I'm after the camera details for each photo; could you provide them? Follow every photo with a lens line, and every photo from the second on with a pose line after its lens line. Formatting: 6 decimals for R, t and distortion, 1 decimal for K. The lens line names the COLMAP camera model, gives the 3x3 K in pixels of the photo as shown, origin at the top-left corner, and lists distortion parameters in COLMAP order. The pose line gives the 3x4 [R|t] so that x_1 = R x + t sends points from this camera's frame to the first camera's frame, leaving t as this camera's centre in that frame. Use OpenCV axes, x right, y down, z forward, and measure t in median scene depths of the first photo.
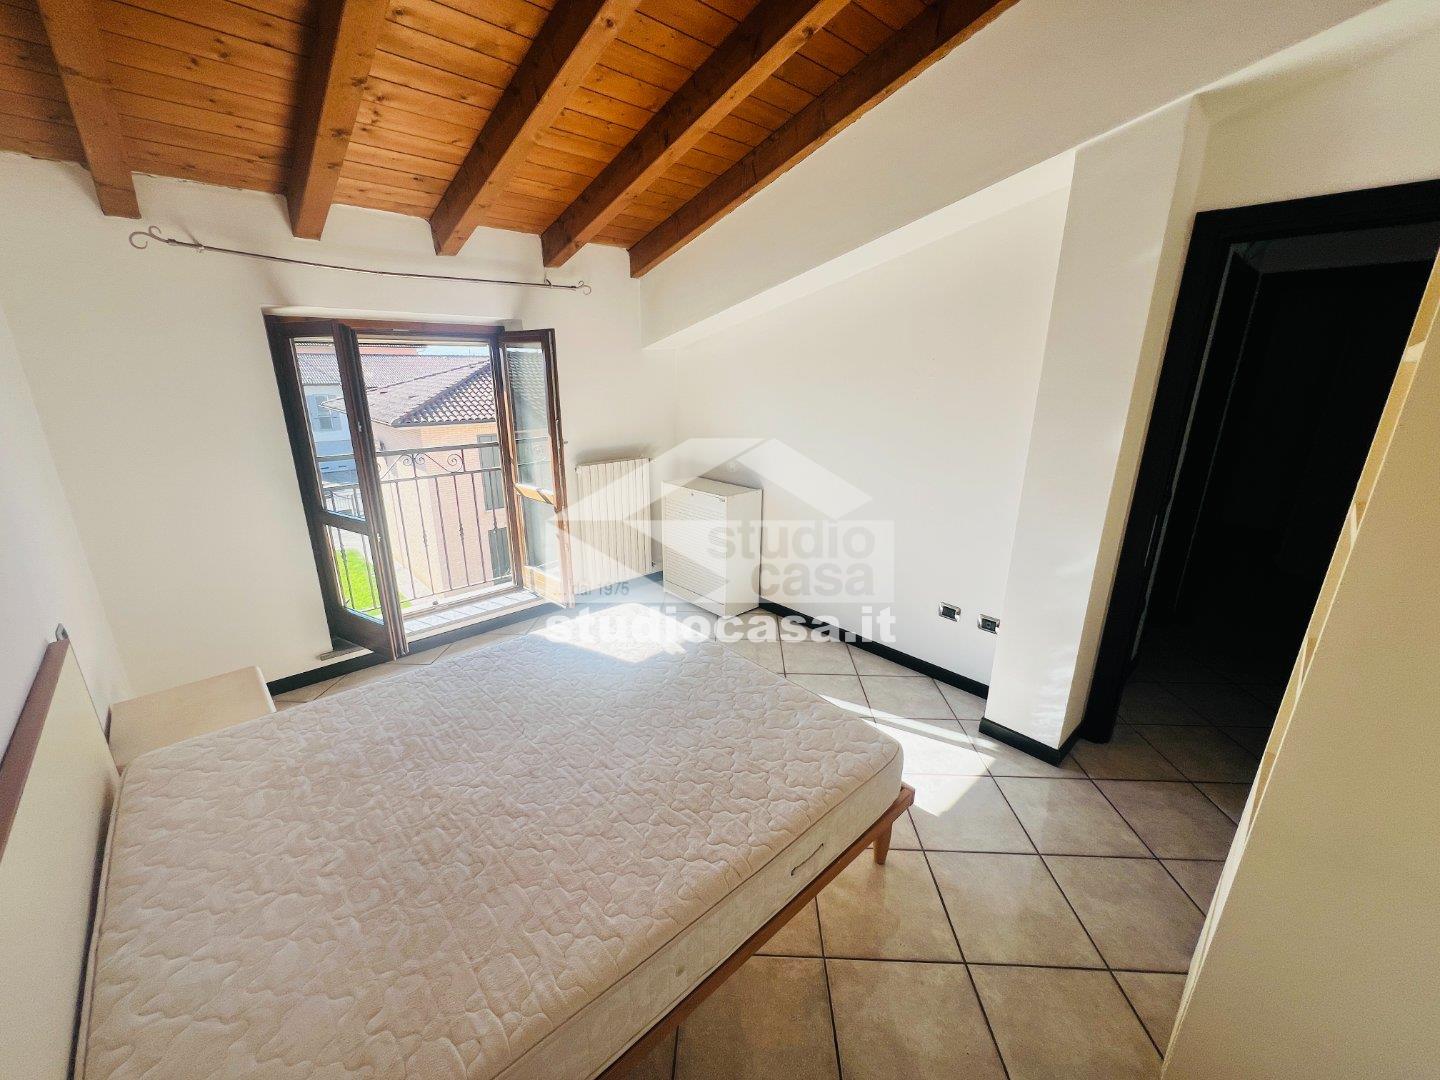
lens RADIAL K [[577.7, 0, 718.6], [0, 577.7, 542.1], [0, 0, 1]] dist [-0.002616, 0.000886]
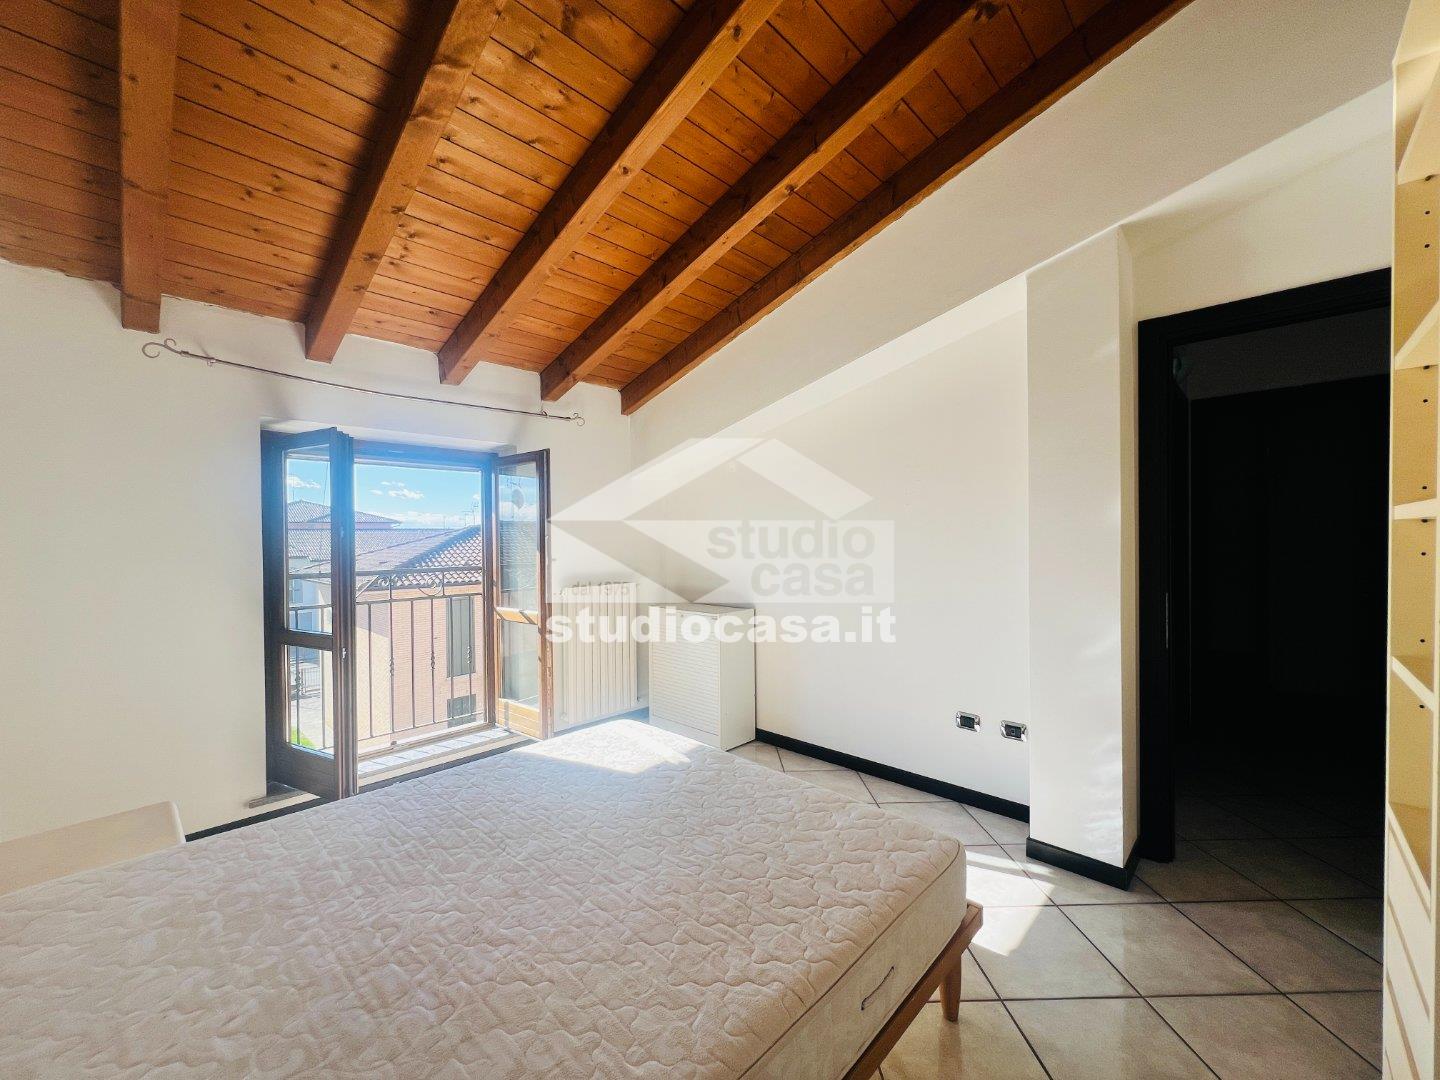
lens RADIAL K [[577.7, 0, 718.6], [0, 577.7, 542.1], [0, 0, 1]] dist [-0.002616, 0.000886]
pose [[0.998276, -0.017148, 0.056141, -0.064412], [0.032530, 0.957701, -0.285921, 0.133996], [-0.048863, 0.287254, 0.956607, 0.069891]]
